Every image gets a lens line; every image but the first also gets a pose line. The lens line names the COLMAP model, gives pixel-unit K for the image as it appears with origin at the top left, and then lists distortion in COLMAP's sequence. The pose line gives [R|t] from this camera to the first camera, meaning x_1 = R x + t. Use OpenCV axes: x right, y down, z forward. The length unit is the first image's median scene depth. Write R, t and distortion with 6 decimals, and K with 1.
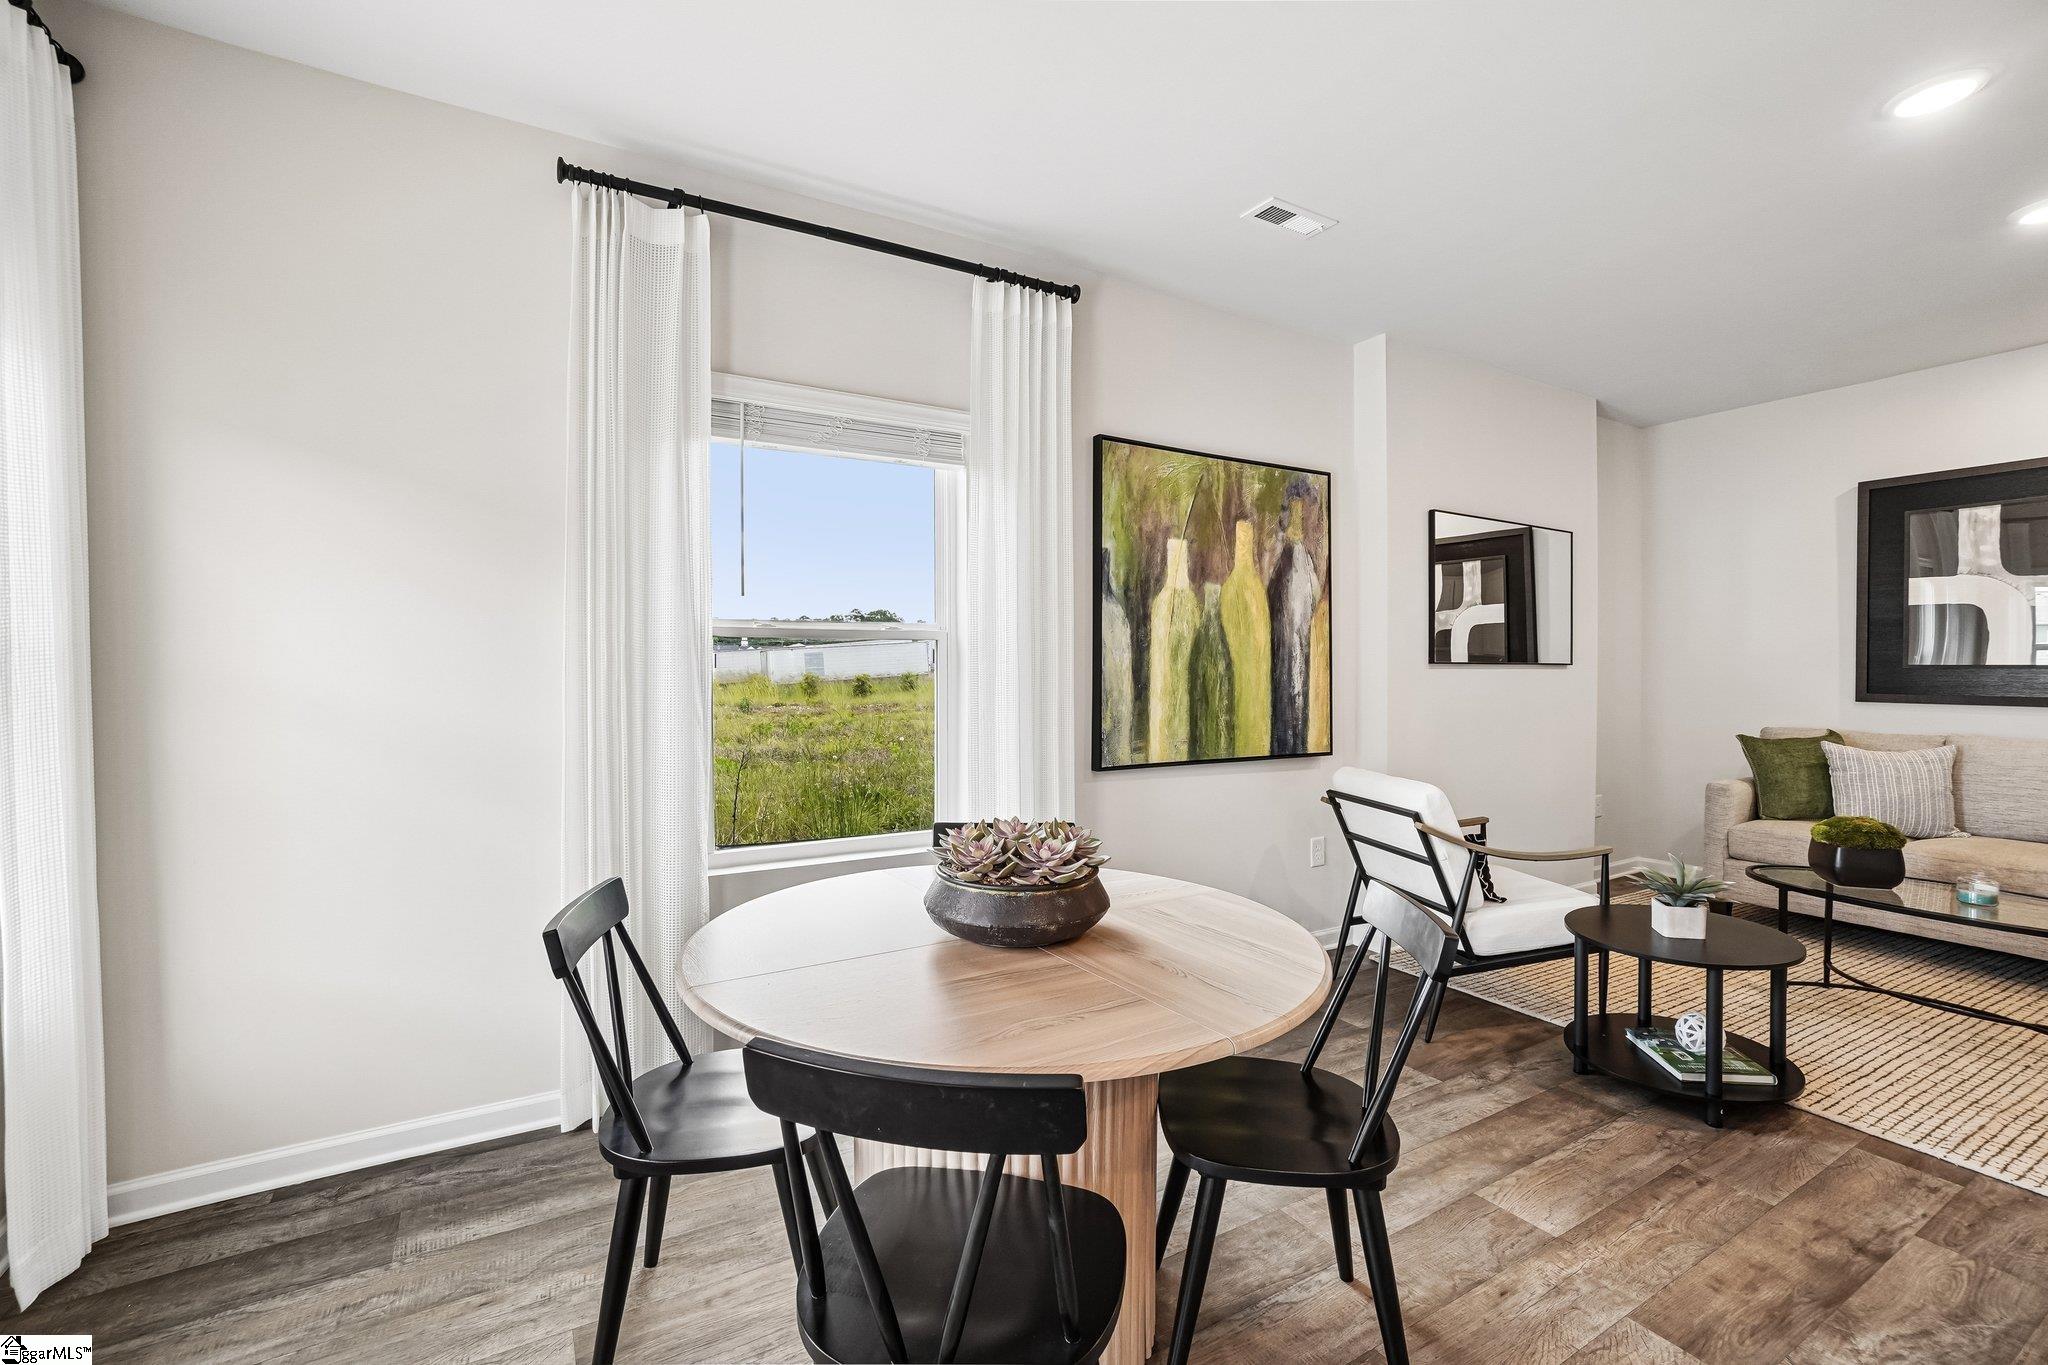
lens RADIAL K [[889.7, 0, 1007.2], [0, 889.7, 675.3], [0, 0, 1]] dist [-0.062488, 0.024675]
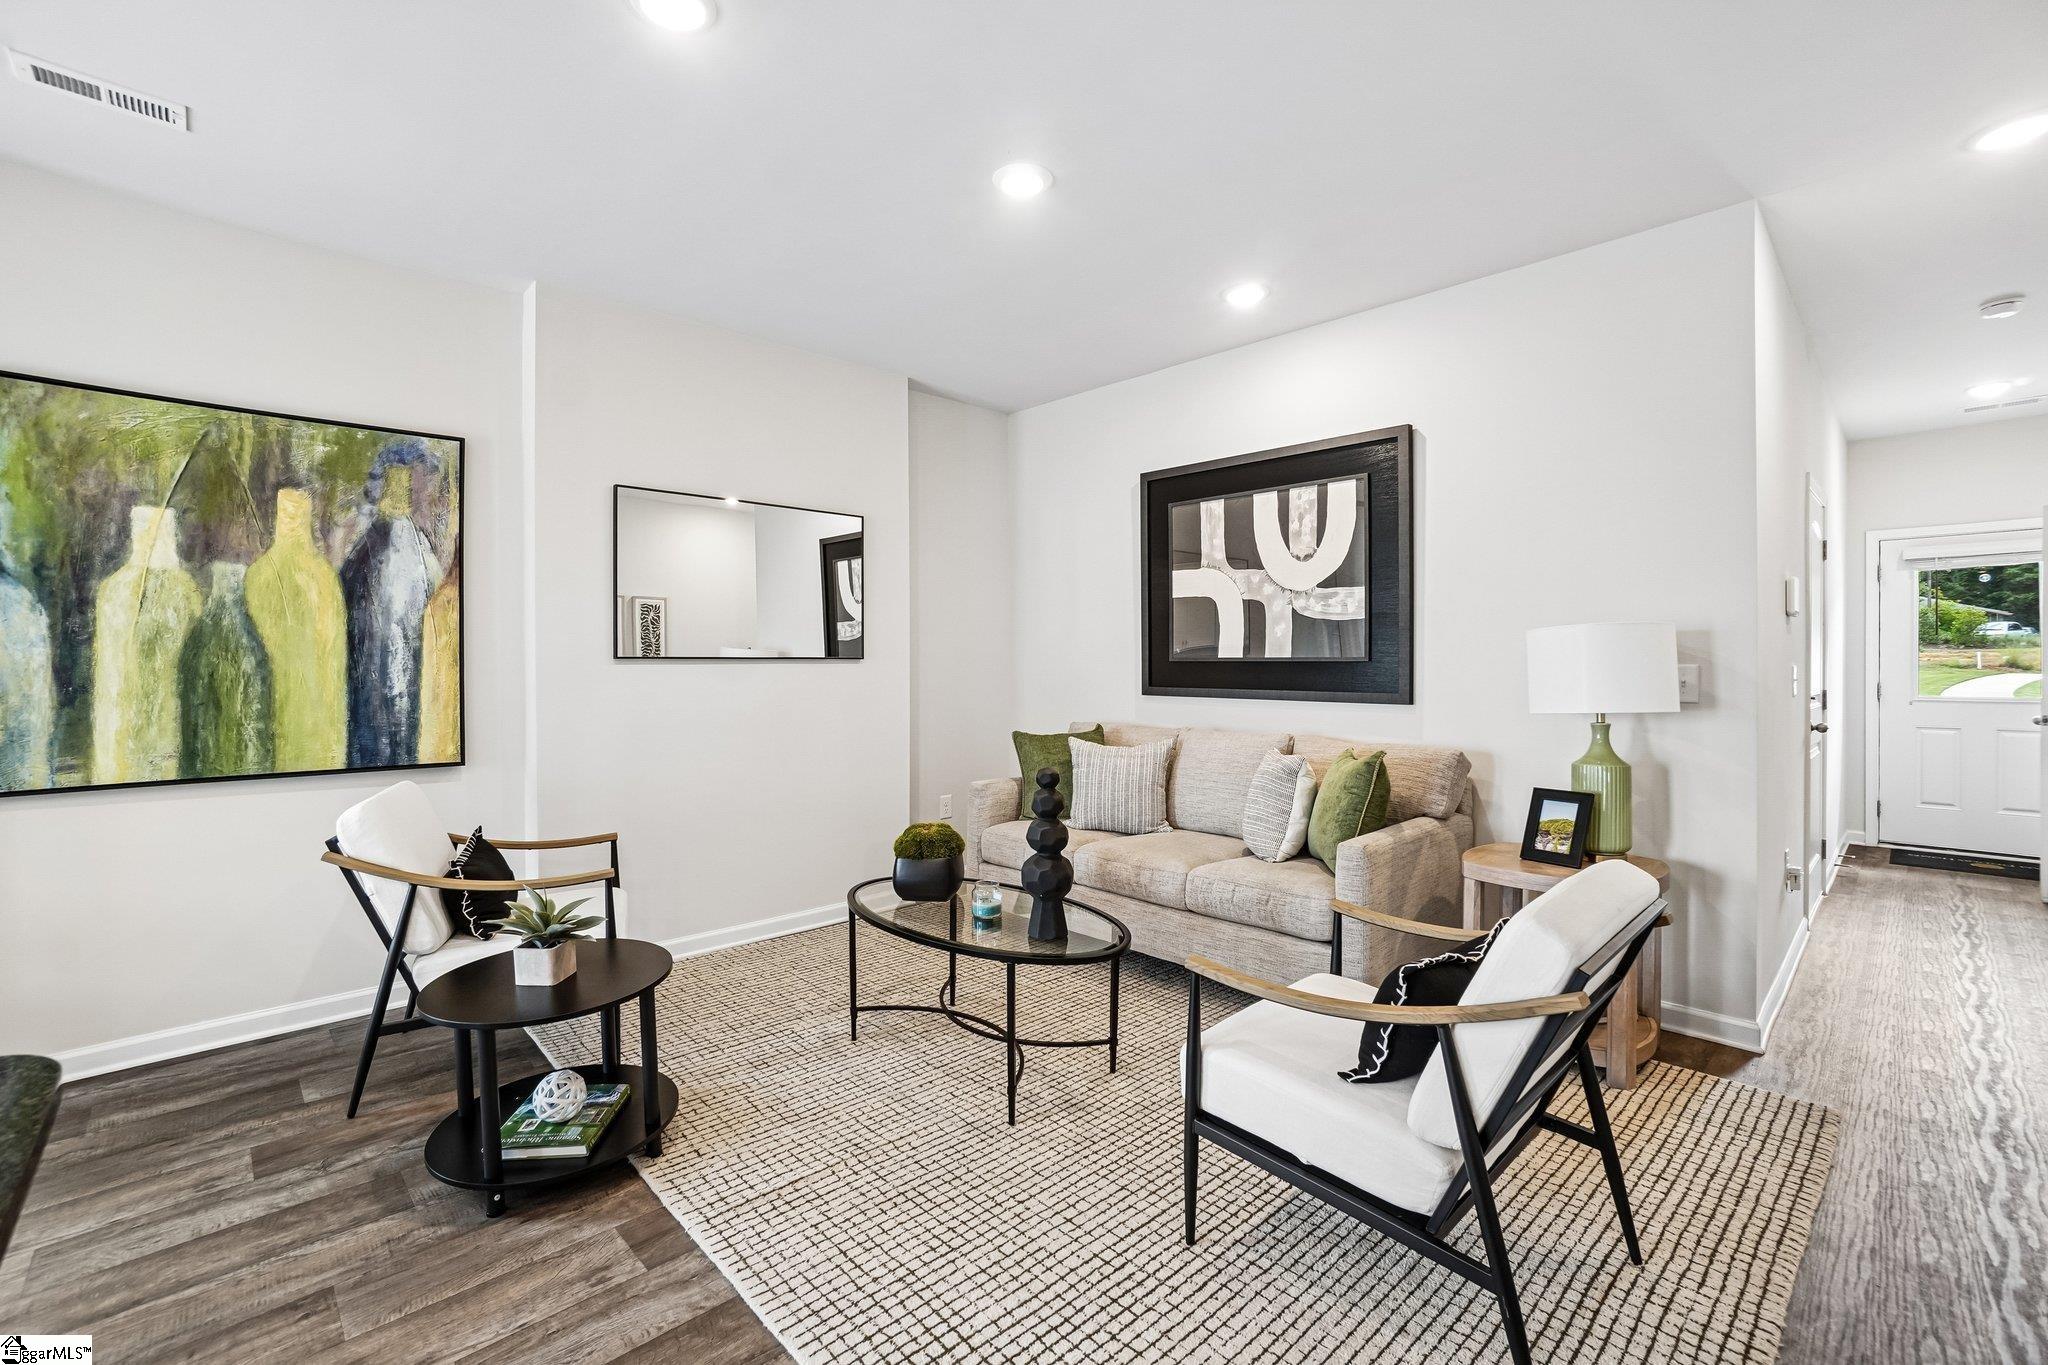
lens RADIAL K [[889.7, 0, 1007.2], [0, 889.7, 675.3], [0, 0, 1]] dist [-0.062488, 0.024675]
pose [[0.971625, -0.007862, 0.236395, 0.724021], [0.006985, 0.999965, 0.004545, 0.002302], [-0.236422, -0.002765, 0.971646, 0.048894]]
